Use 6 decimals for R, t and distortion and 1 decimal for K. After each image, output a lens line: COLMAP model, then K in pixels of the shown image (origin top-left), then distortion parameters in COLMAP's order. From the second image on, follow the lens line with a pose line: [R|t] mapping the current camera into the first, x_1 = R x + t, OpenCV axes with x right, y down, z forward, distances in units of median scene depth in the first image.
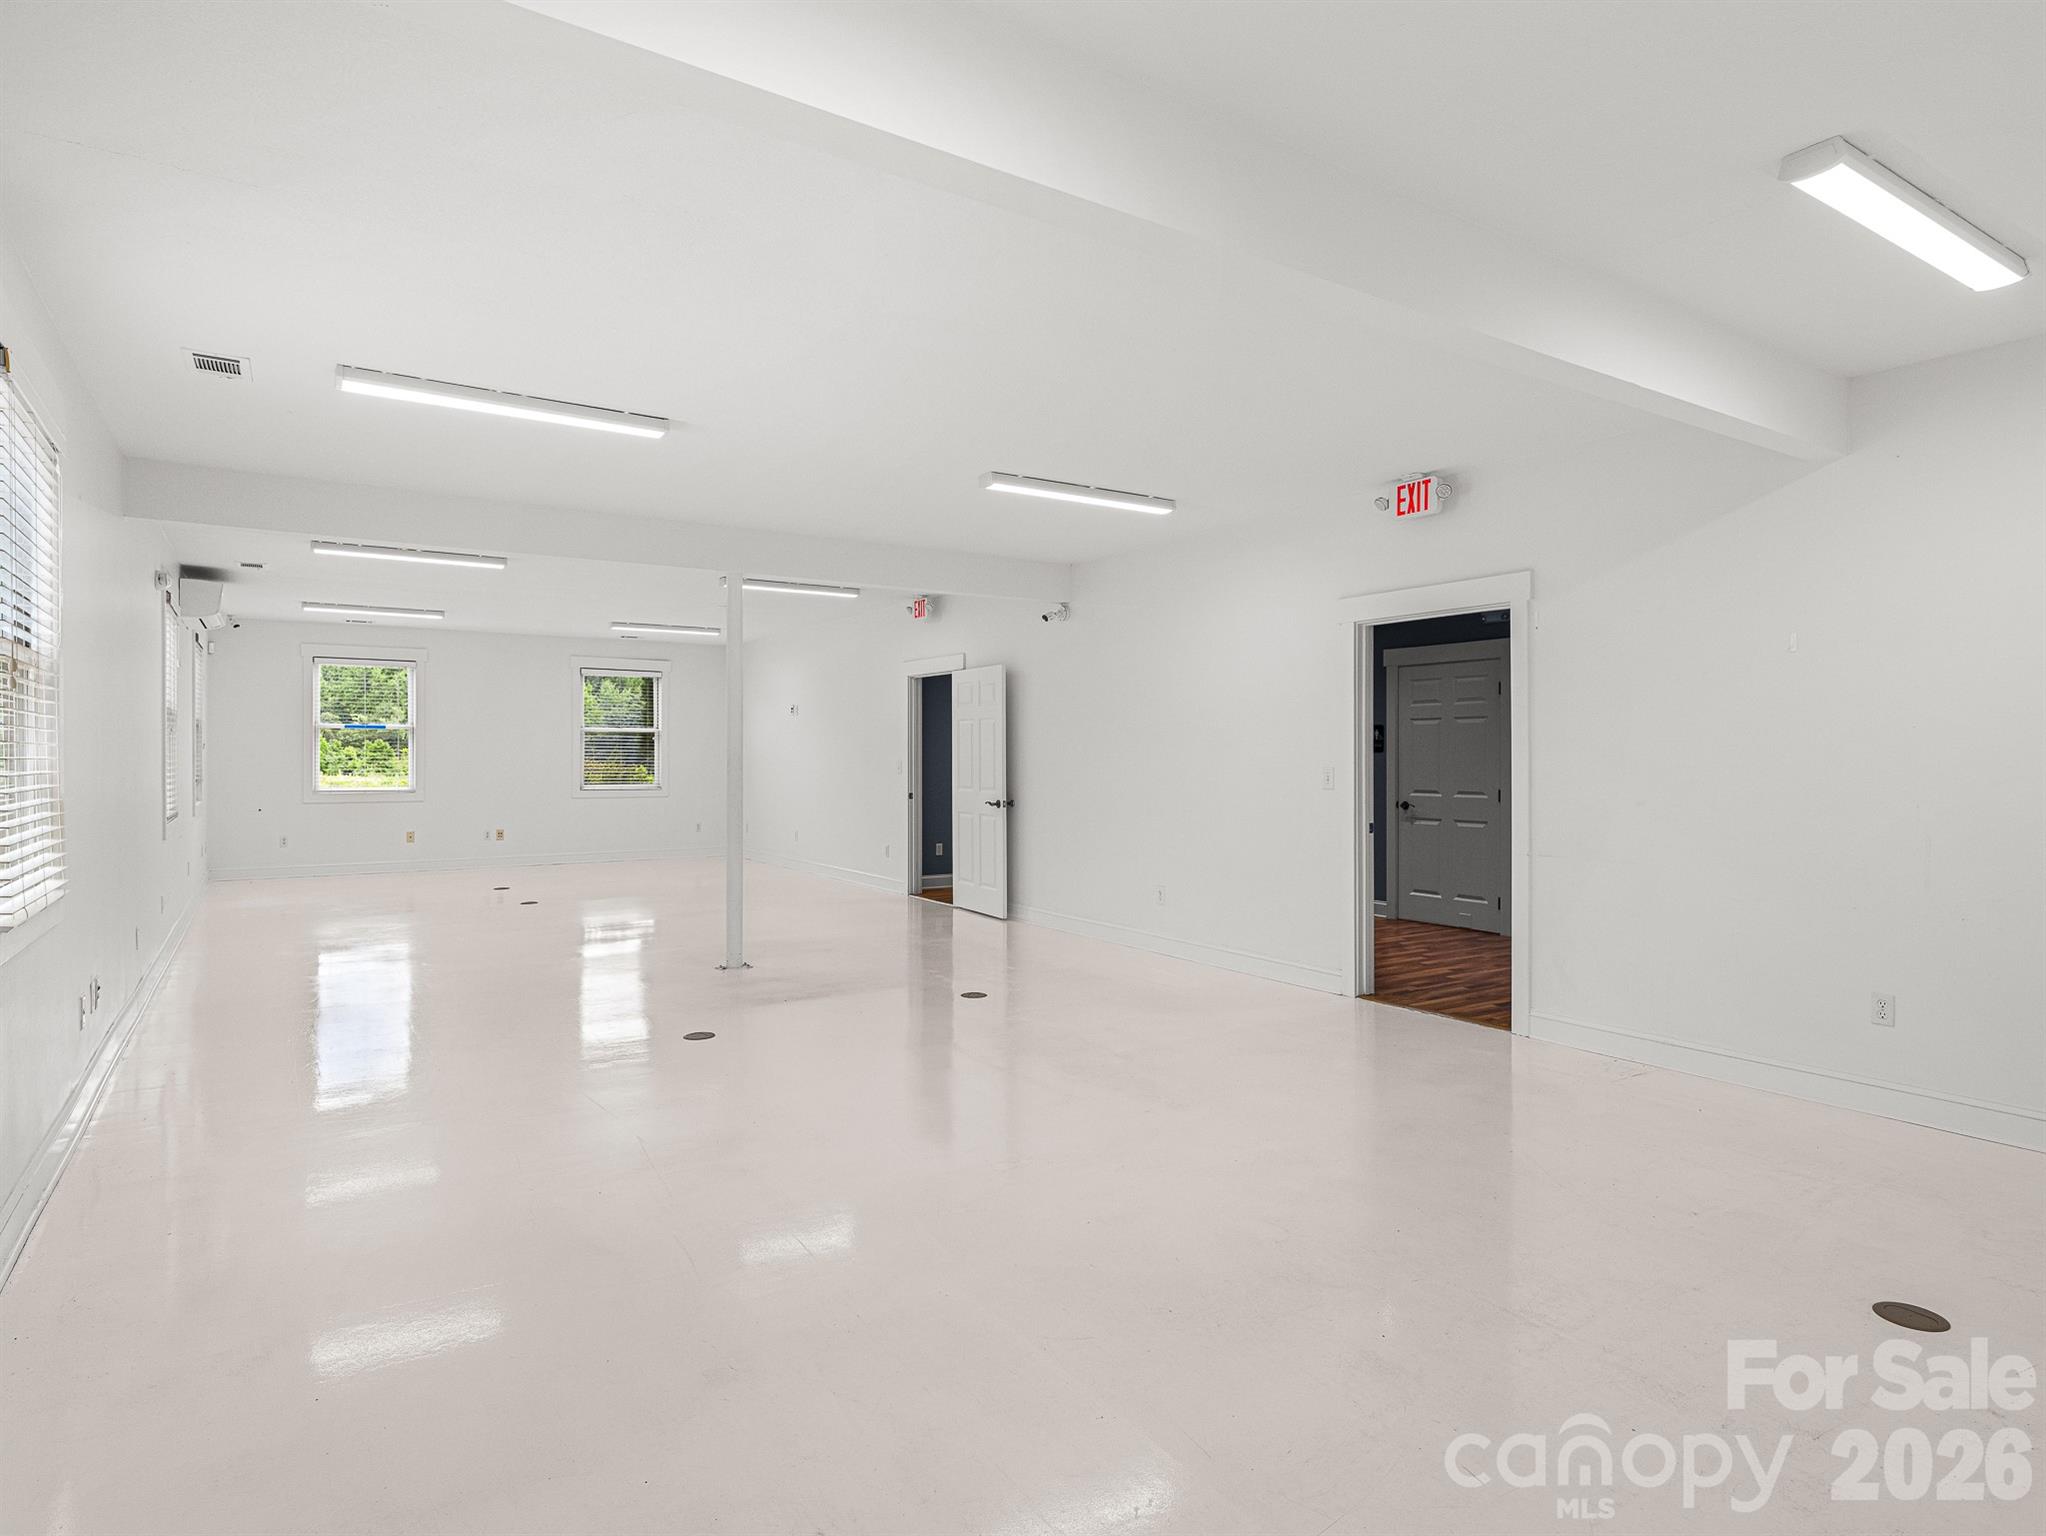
lens RADIAL K [[1121.8, 0, 1014.8], [0, 1121.8, 766.5], [0, 0, 1]] dist [0.005114, -0.006119]
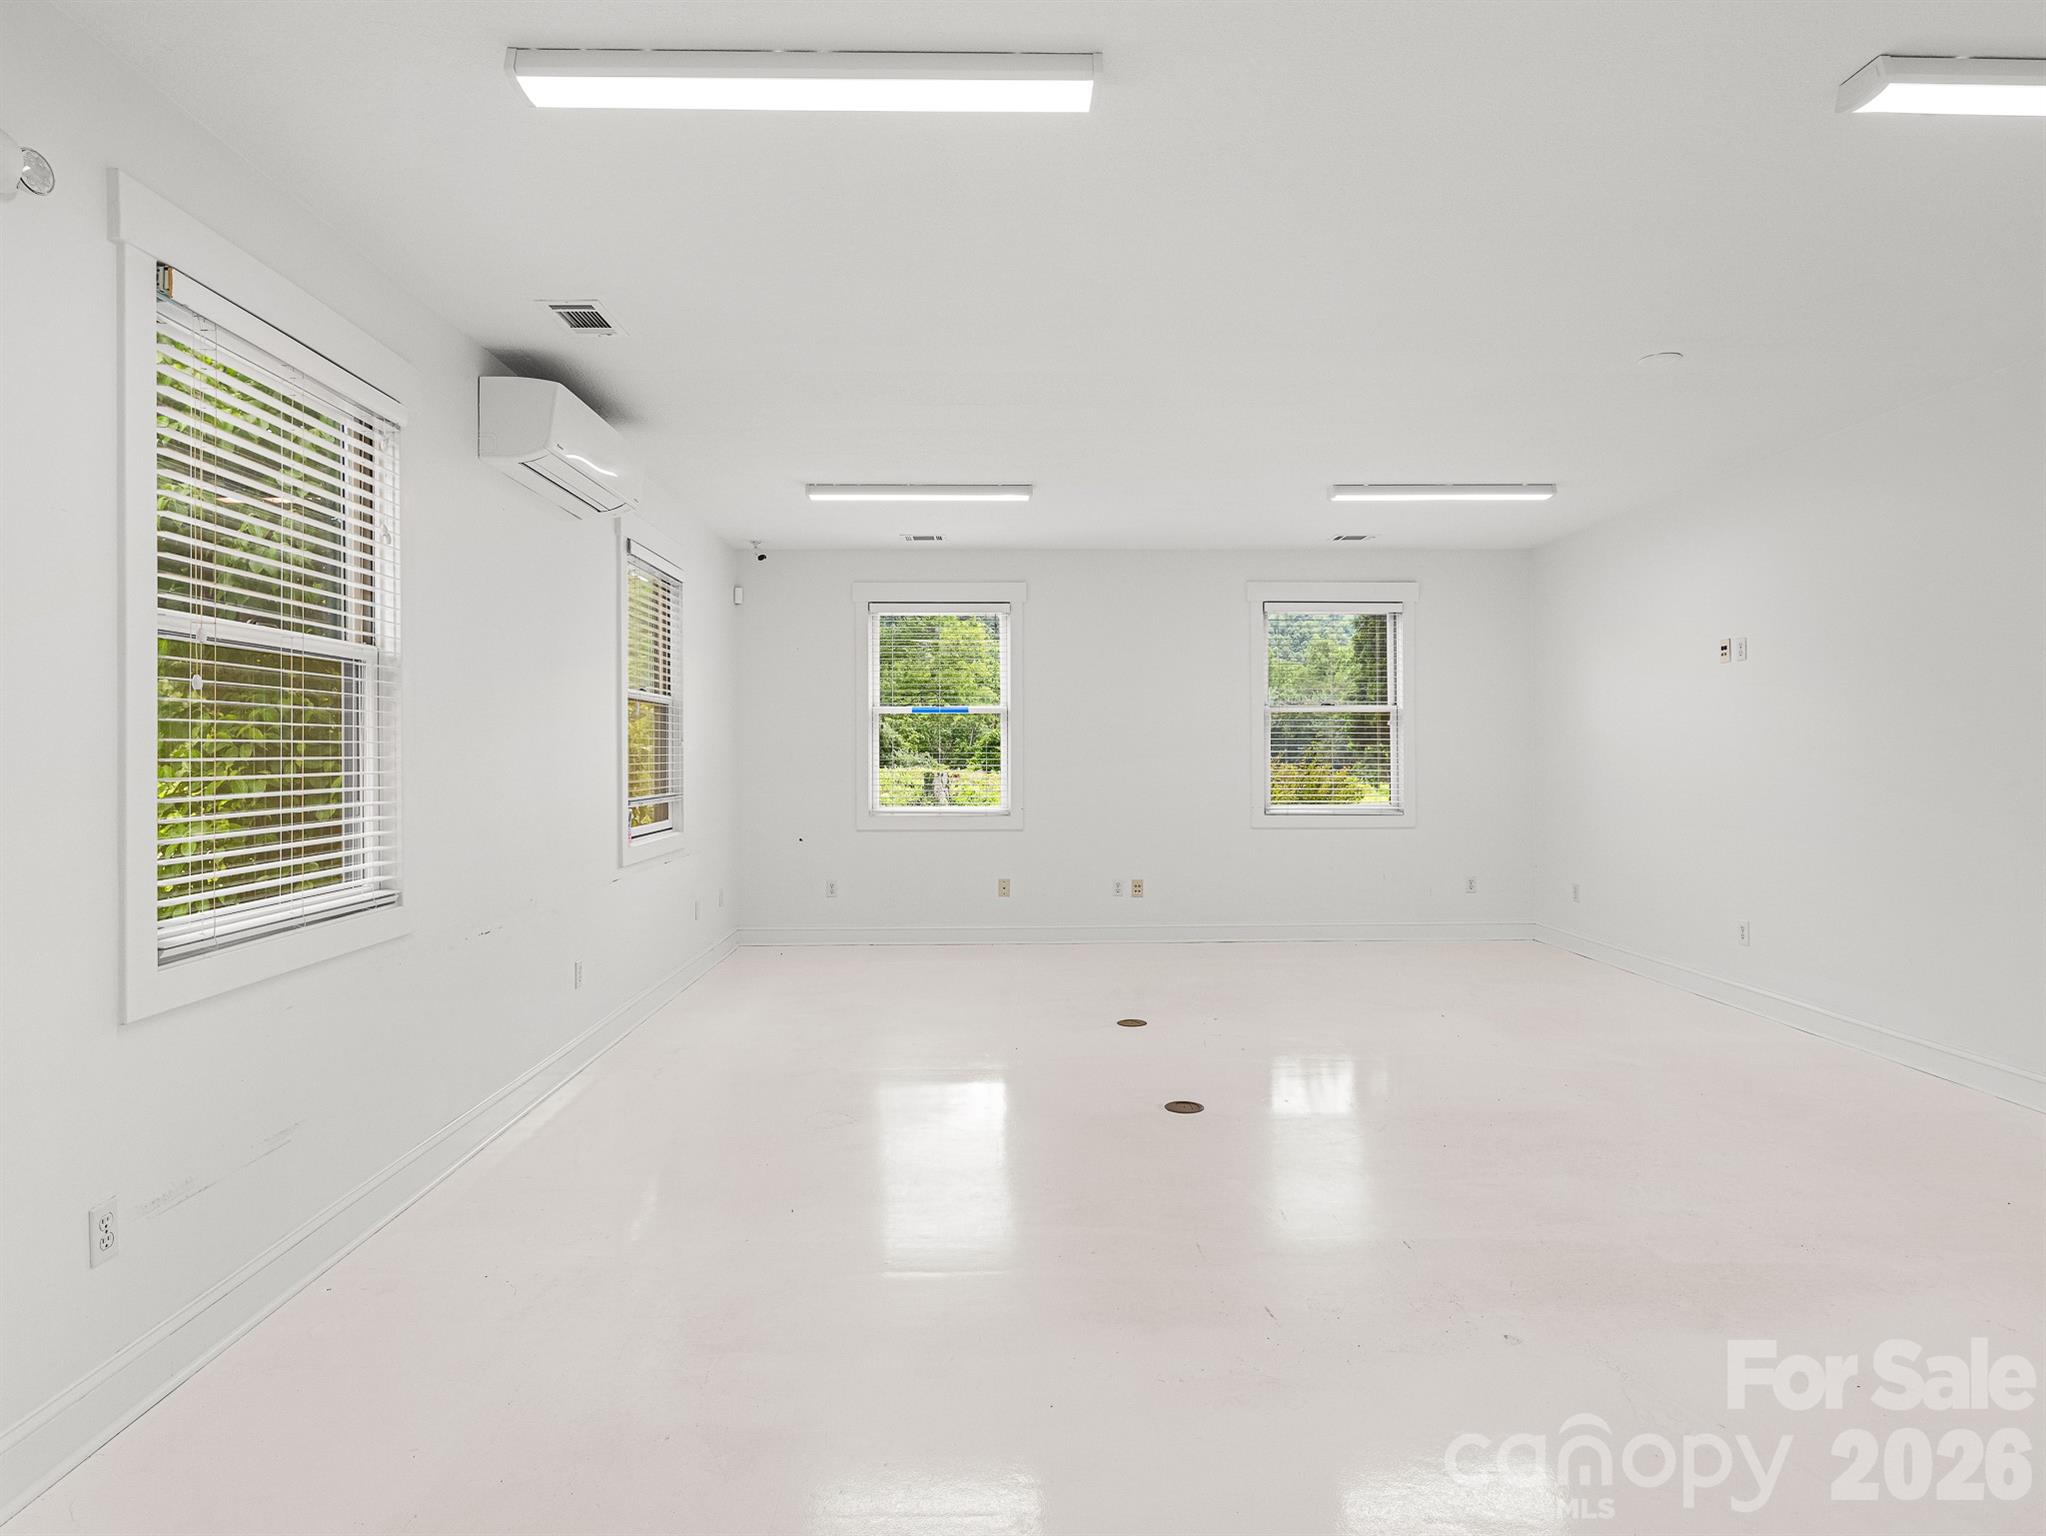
lens RADIAL K [[1121.8, 0, 1016.7], [0, 1121.8, 752.9], [0, 0, 1]] dist [0.005114, -0.006119]
pose [[0.849635, -0.007034, -0.527325, -0.199611], [0.001438, 0.999938, -0.011023, -0.004350], [0.527369, 0.008607, 0.849592, 0.462477]]
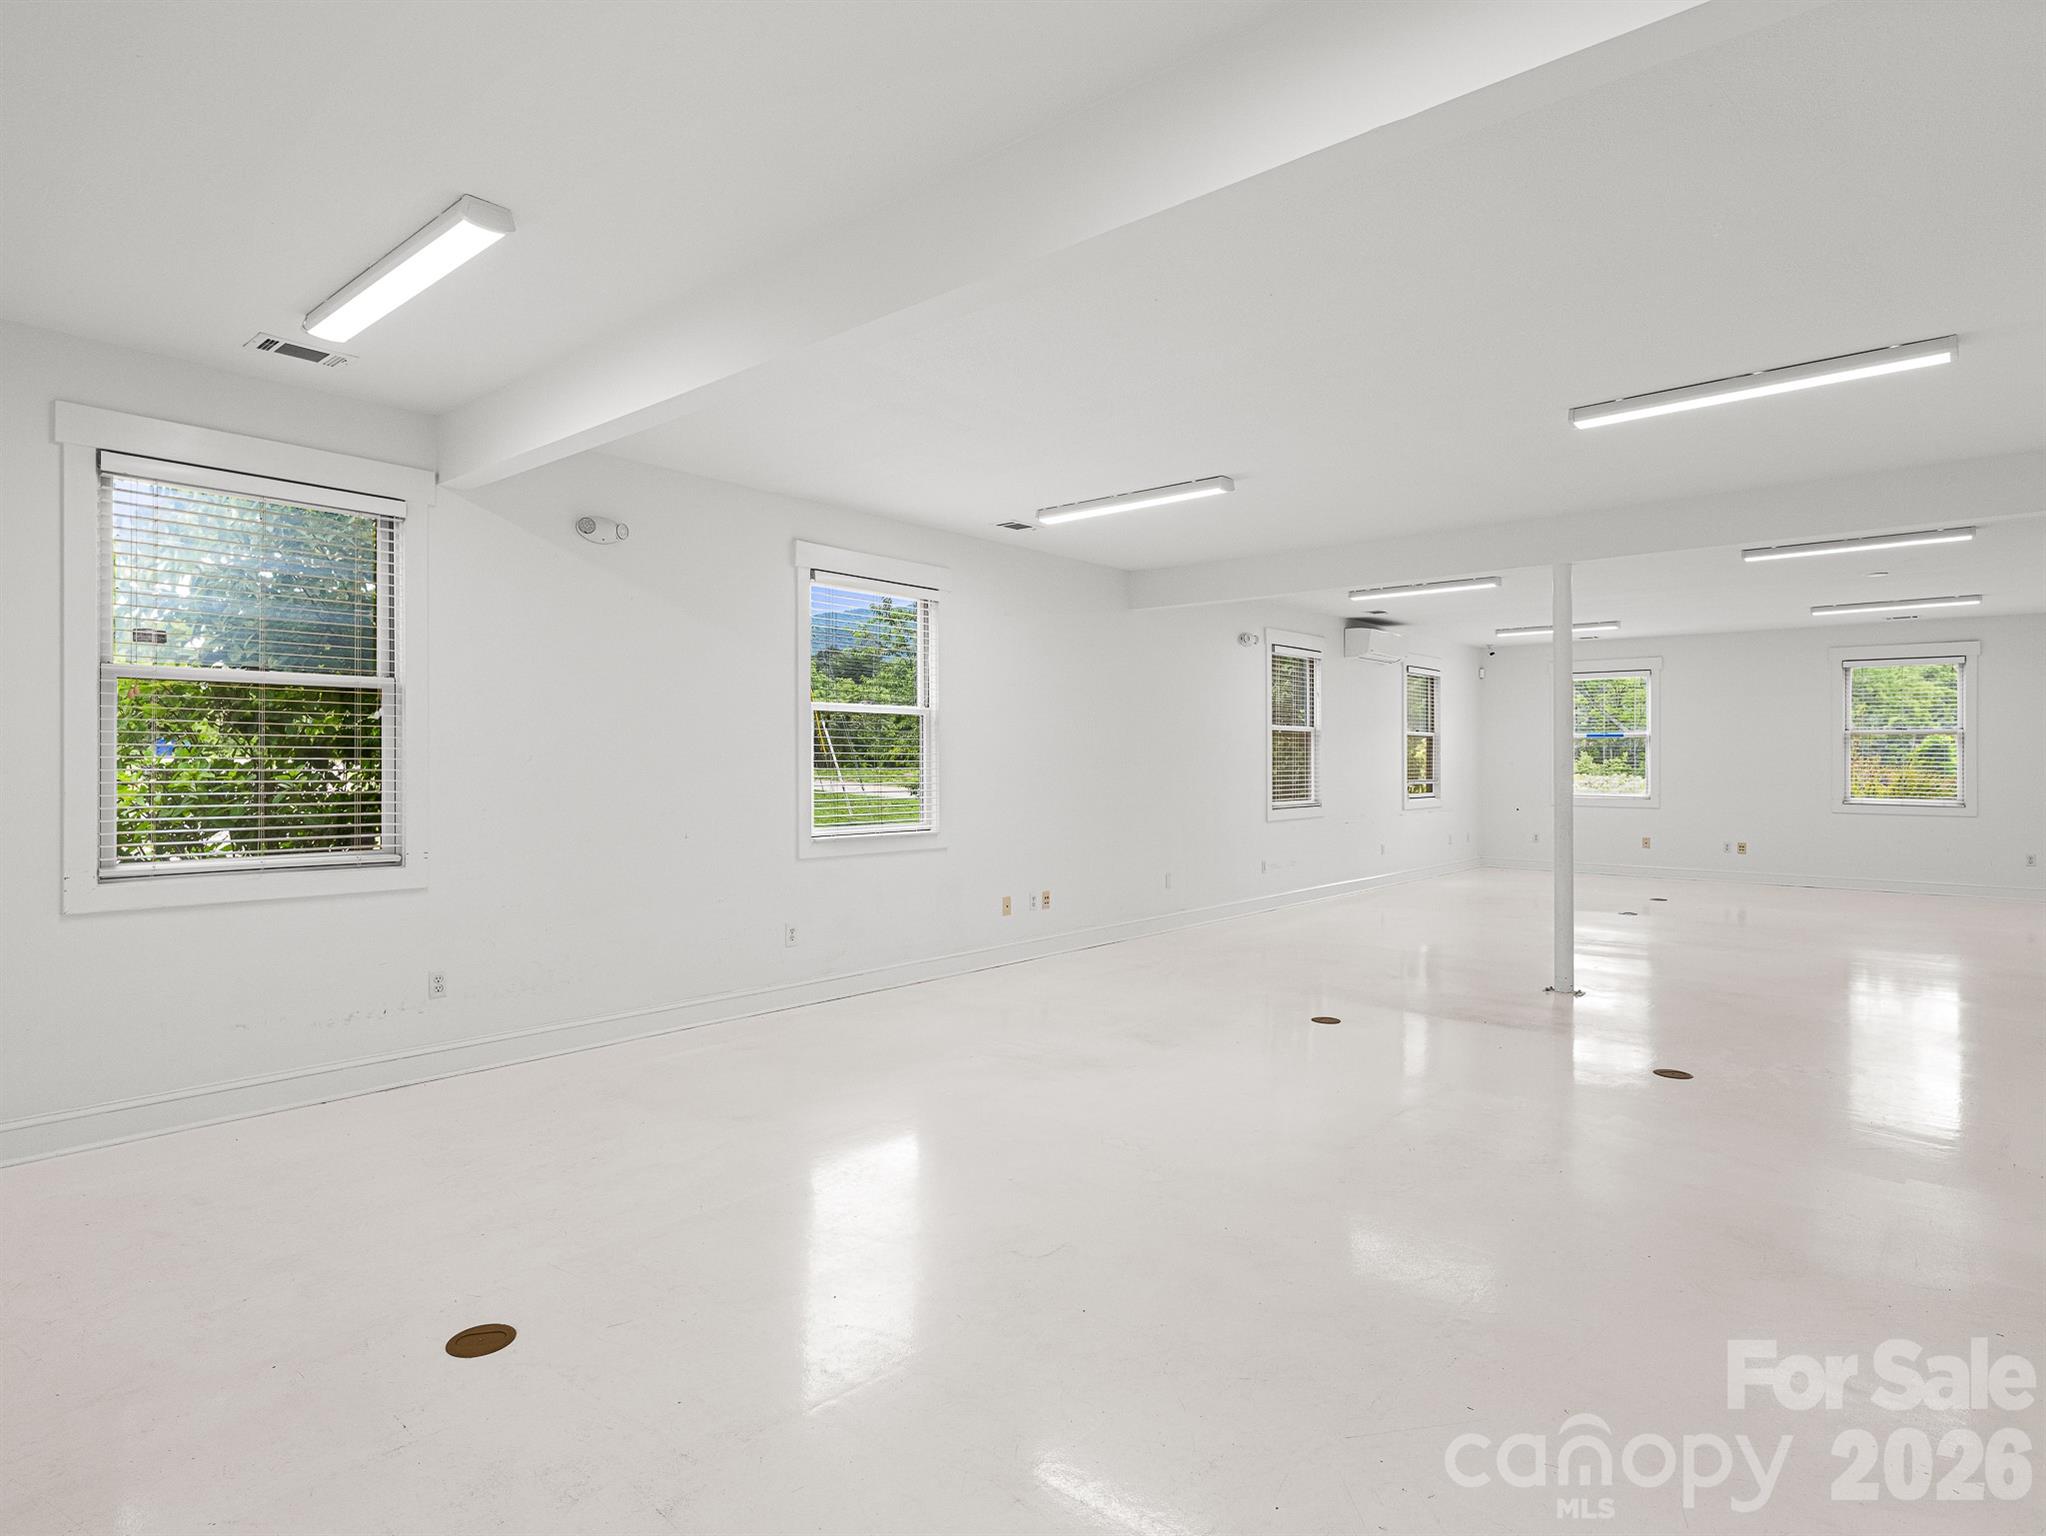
lens RADIAL K [[1121.8, 0, 1022.9], [0, 1121.8, 749.8], [0, 0, 1]] dist [0.005114, -0.006119]
pose [[0.276571, -0.009866, -0.960943, 0.272104], [-0.011522, 0.999841, -0.013582, -0.001200], [0.960924, 0.014829, 0.276413, 0.170320]]
